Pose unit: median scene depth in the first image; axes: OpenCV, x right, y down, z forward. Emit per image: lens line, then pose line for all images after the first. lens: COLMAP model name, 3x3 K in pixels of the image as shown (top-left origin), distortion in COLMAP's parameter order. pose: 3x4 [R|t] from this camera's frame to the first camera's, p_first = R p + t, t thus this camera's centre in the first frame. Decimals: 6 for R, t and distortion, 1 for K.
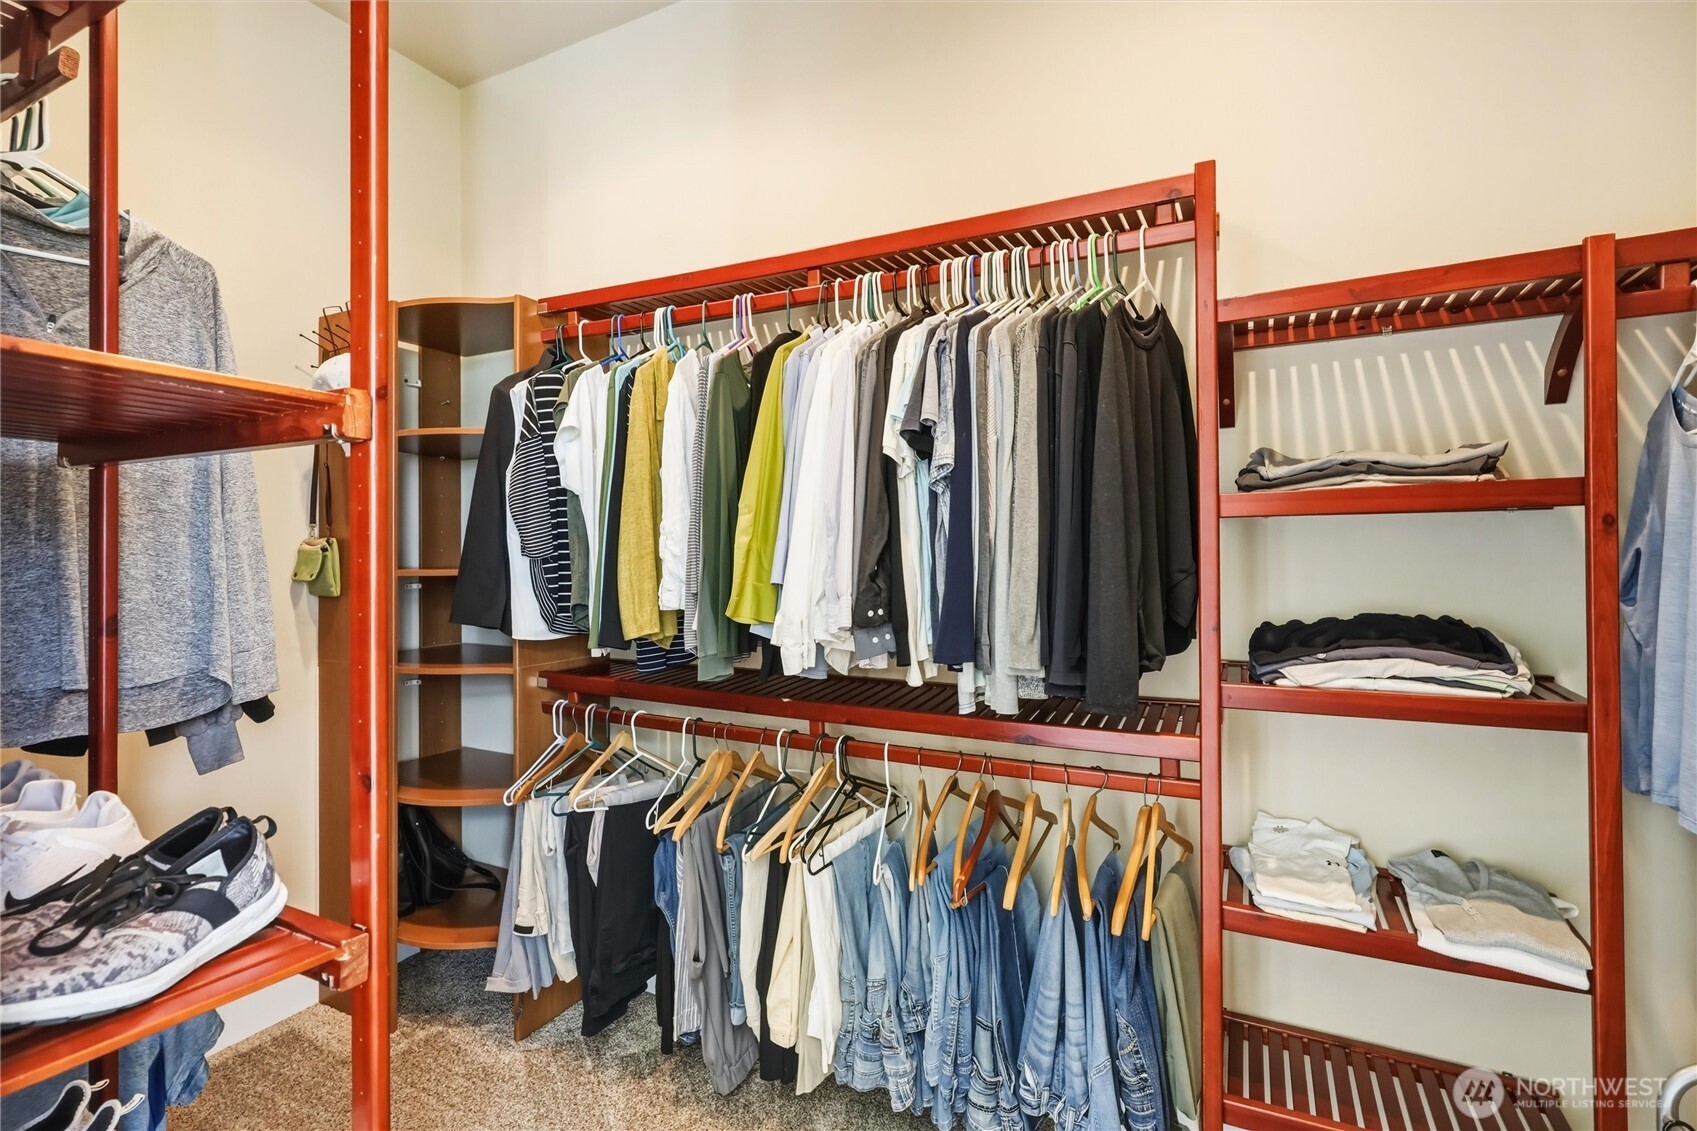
lens RADIAL K [[787.4, 0, 842.3], [0, 787.4, 547.3], [0, 0, 1]] dist [-0.004022, 0.000098]
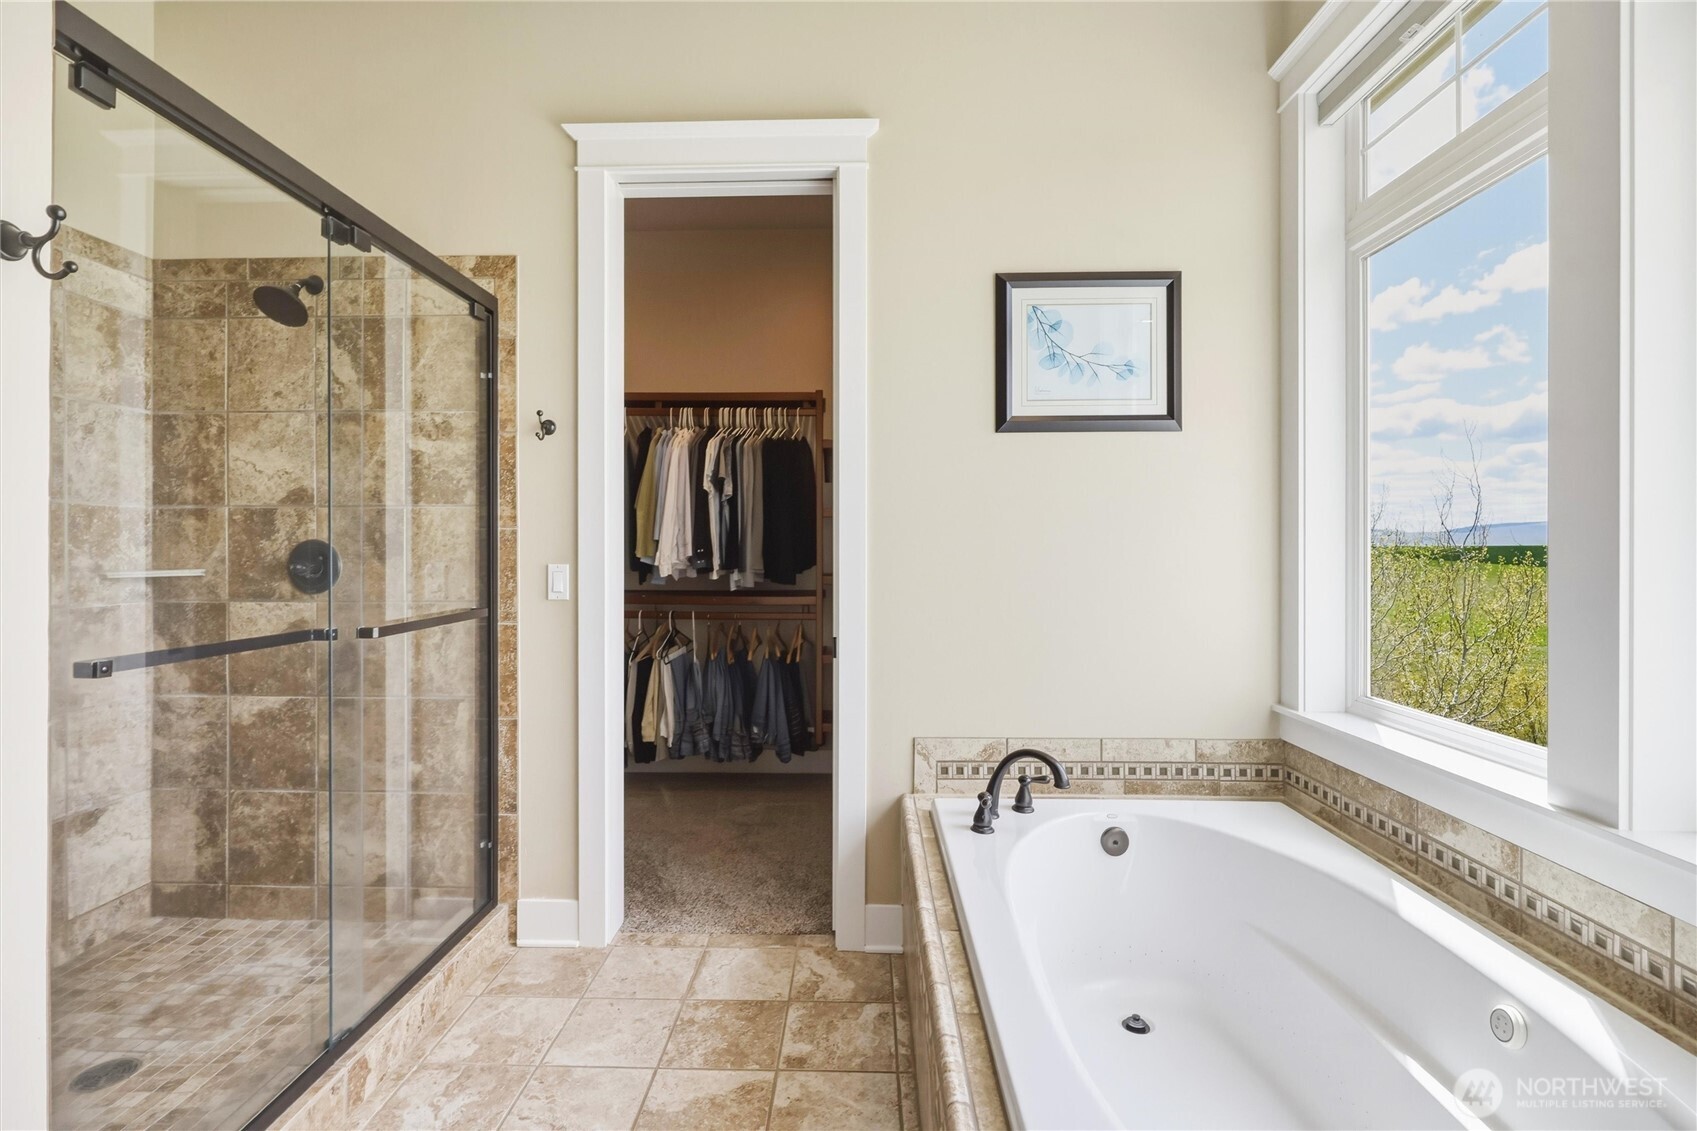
lens RADIAL K [[787.4, 0, 847.6], [0, 787.4, 555.7], [0, 0, 1]] dist [-0.004022, 0.000098]
pose [[0.903996, 0.006848, 0.427485, -0.603956], [-0.008103, 0.999967, 0.001117, 0.089312], [-0.427463, -0.004474, 0.904022, -1.488419]]
